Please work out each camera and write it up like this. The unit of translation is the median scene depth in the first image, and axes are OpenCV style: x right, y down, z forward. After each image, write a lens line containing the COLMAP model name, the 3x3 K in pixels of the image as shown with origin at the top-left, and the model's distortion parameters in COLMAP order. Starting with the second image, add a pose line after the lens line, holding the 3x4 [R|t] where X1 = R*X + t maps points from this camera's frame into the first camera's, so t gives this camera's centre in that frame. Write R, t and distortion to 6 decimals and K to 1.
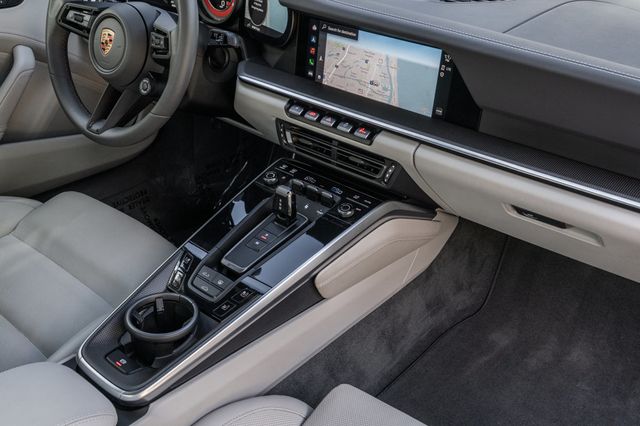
lens RADIAL K [[671.3, 0, 310.7], [0, 671.3, 174.1], [0, 0, 1]] dist [0.024808, 0.000000]
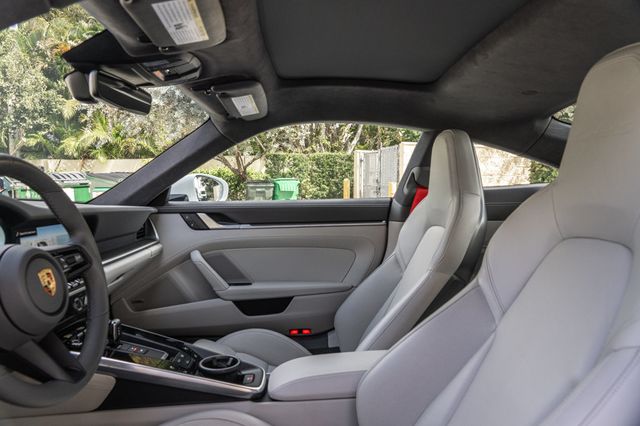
lens RADIAL K [[457.1, 0, 318.6], [0, 457.1, 211.3], [0, 0, 1]] dist [-0.003446, -0.000851]
pose [[-0.669022, -0.080142, 0.738910, -1.025241], [0.295280, 0.883685, 0.363196, -0.408556], [-0.682070, 0.461171, -0.567540, 1.085984]]
